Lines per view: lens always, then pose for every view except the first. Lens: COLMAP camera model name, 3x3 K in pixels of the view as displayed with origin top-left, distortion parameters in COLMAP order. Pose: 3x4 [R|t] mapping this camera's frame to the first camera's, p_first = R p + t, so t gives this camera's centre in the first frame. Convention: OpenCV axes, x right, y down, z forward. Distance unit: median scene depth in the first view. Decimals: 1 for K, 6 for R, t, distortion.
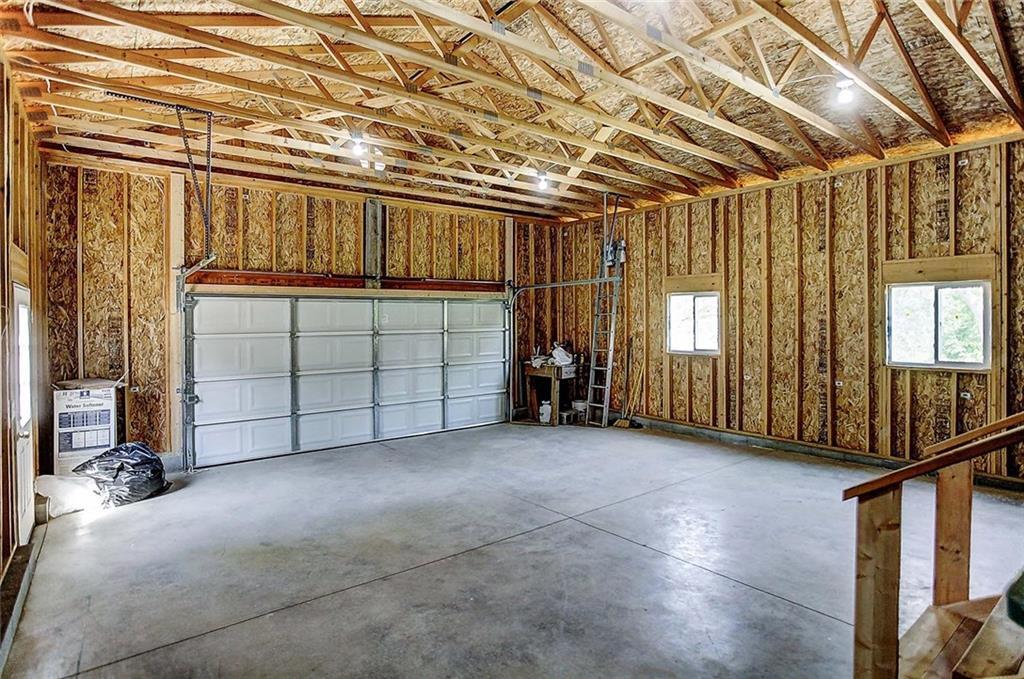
lens RADIAL K [[526.8, 0, 510.7], [0, 526.8, 322.6], [0, 0, 1]] dist [-0.072517, 0.000297]
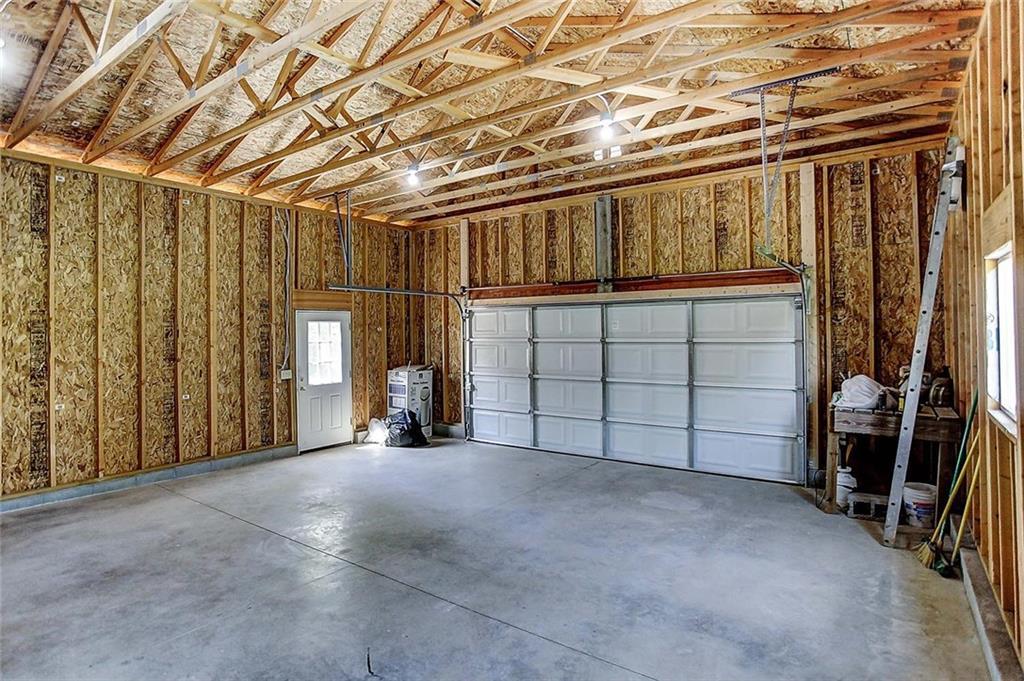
lens RADIAL K [[534.7, 0, 510.7], [0, 534.7, 320.1], [0, 0, 1]] dist [-0.000288, 0.001086]
pose [[0.283049, -0.006321, -0.959085, 0.610138], [0.002612, 0.999980, -0.005820, -0.011808], [0.959102, -0.000858, 0.283060, 0.590516]]
